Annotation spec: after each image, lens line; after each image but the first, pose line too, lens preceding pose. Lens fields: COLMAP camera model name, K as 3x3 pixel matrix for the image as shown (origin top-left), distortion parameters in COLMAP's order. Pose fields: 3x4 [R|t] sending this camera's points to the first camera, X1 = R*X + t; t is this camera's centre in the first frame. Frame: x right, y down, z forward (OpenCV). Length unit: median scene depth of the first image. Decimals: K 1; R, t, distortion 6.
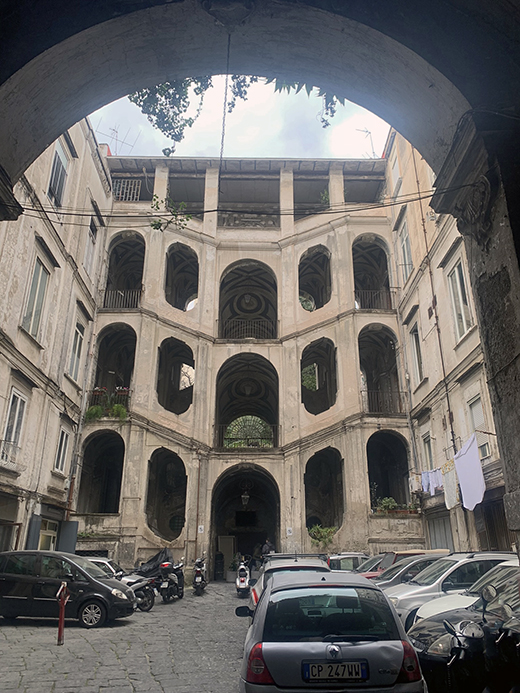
lens RADIAL K [[530.4, 0, 258.7], [0, 530.4, 345.1], [0, 0, 1]] dist [0.034901, -0.008329]
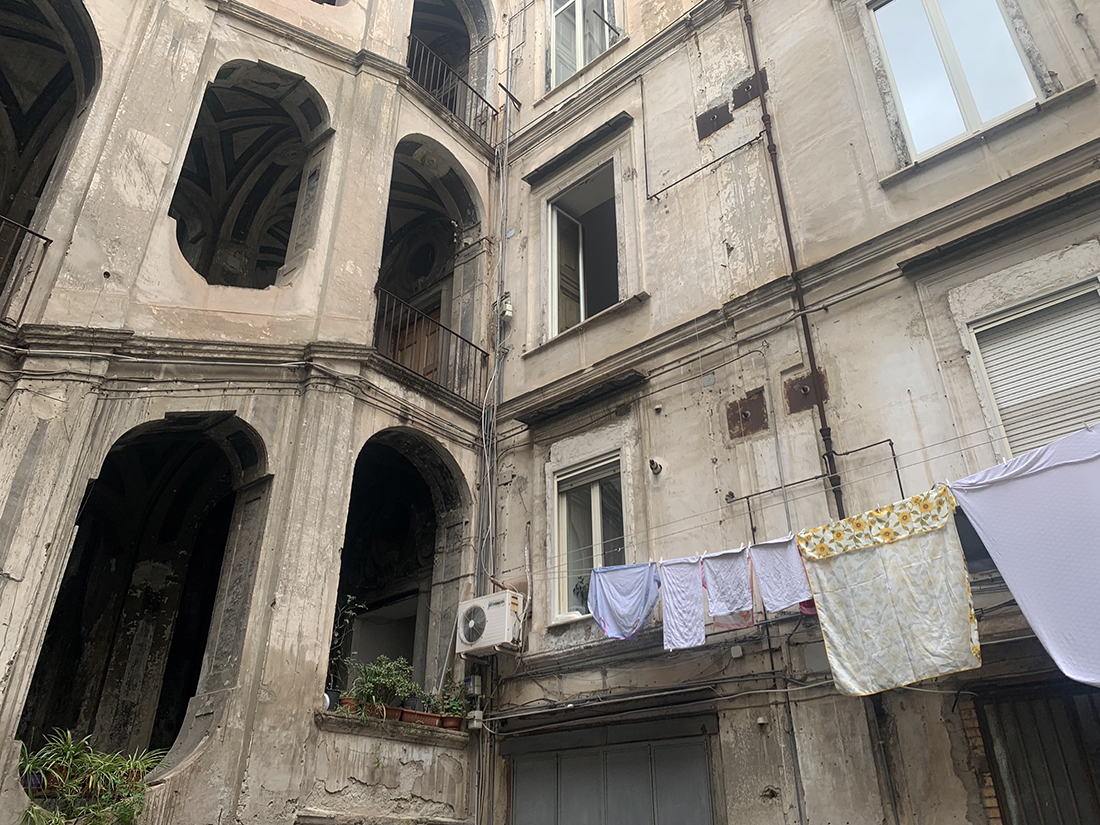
lens RADIAL K [[842.0, 0, 547.5], [0, 842.0, 401.4], [0, 0, 1]] dist [0.034901, -0.008329]
pose [[0.652940, 0.376197, 0.657377, -0.027564], [-0.281803, 0.926281, -0.250182, 0.235876], [-0.703034, -0.021896, 0.710819, 0.609641]]
